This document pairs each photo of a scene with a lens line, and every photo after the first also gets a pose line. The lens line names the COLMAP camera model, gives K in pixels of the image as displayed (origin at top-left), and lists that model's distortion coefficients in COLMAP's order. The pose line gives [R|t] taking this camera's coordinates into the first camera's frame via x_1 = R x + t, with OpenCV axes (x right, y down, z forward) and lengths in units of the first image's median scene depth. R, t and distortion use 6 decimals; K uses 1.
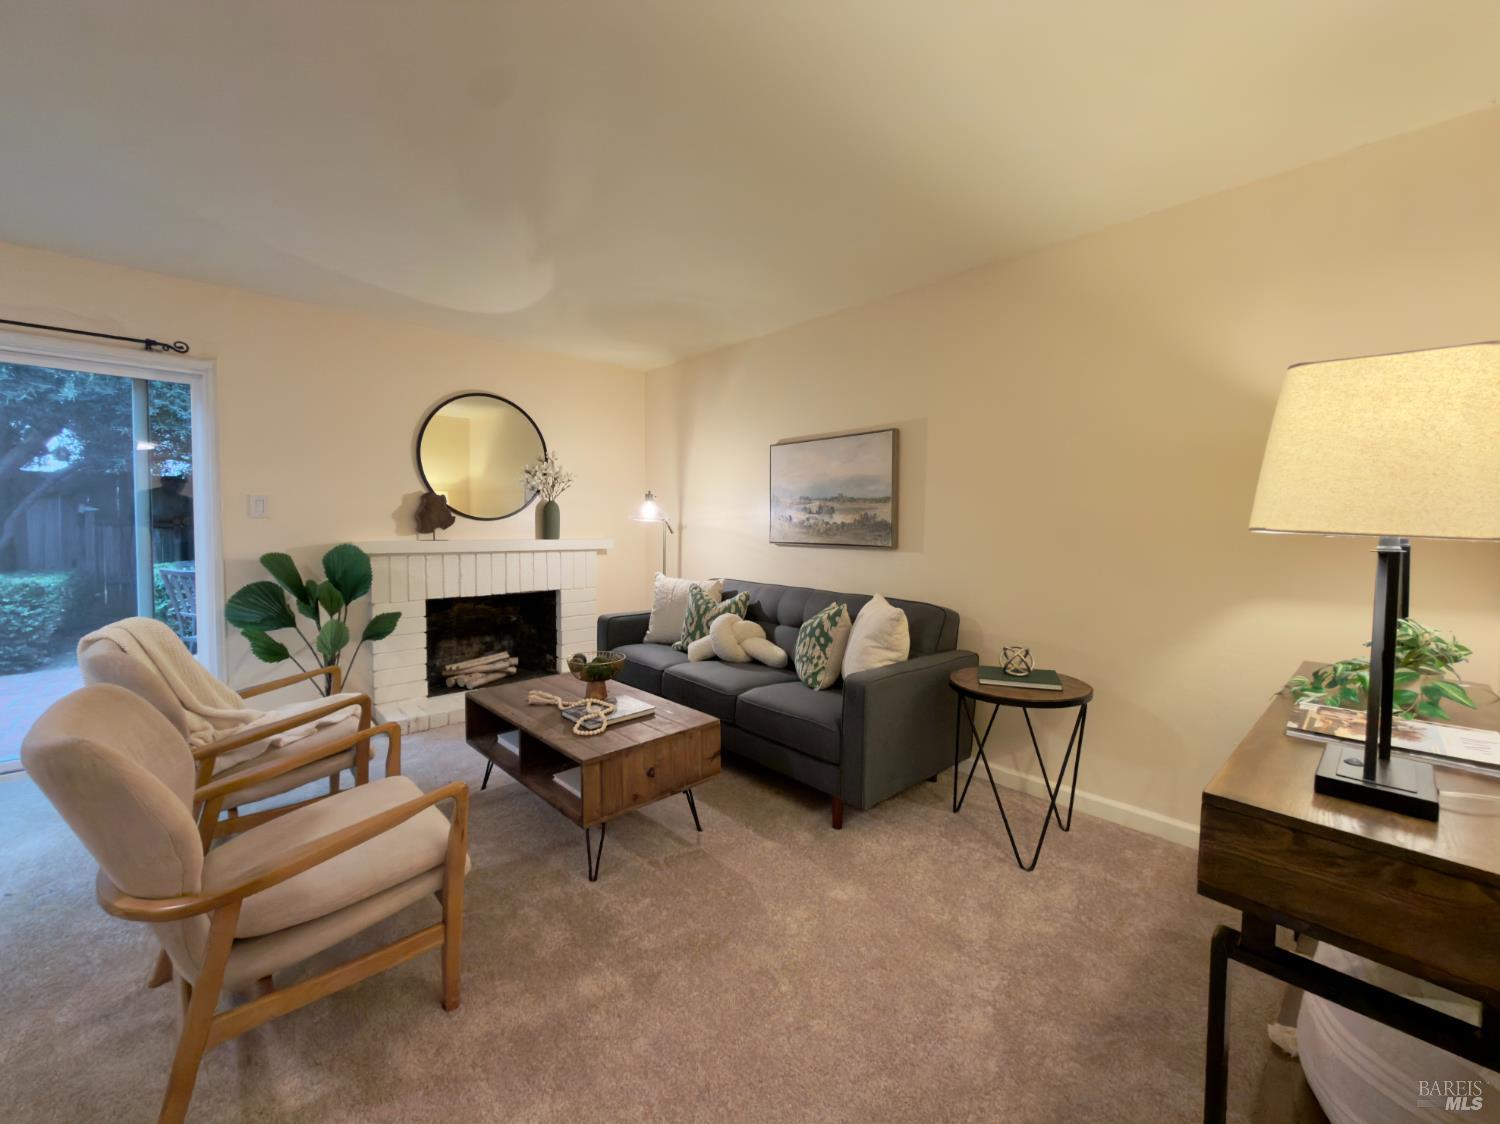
lens RADIAL K [[609.7, 0, 714.9], [0, 609.7, 545.8], [0, 0, 1]] dist [-0.000785, -0.000317]
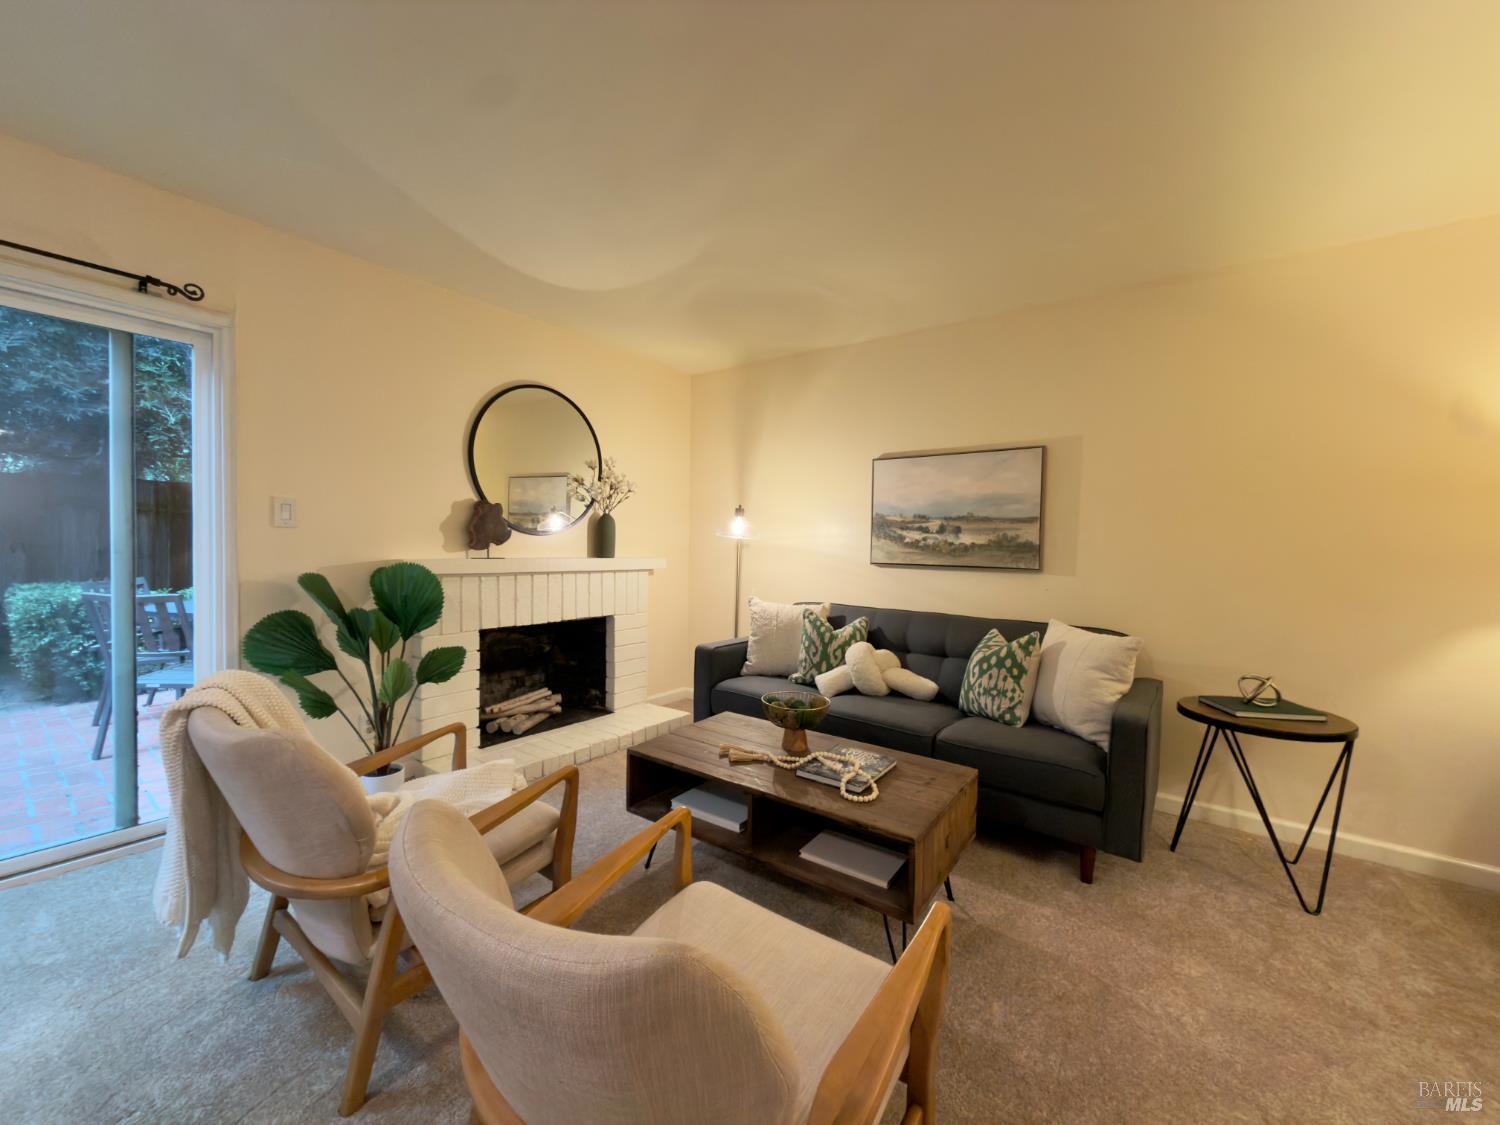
lens RADIAL K [[609.7, 0, 744.6], [0, 609.7, 560.6], [0, 0, 1]] dist [-0.000785, -0.000317]
pose [[0.981937, 0.007383, 0.189065, -0.316459], [-0.006235, 0.999958, -0.006662, -0.002651], [-0.189106, 0.005363, 0.981942, 0.138897]]
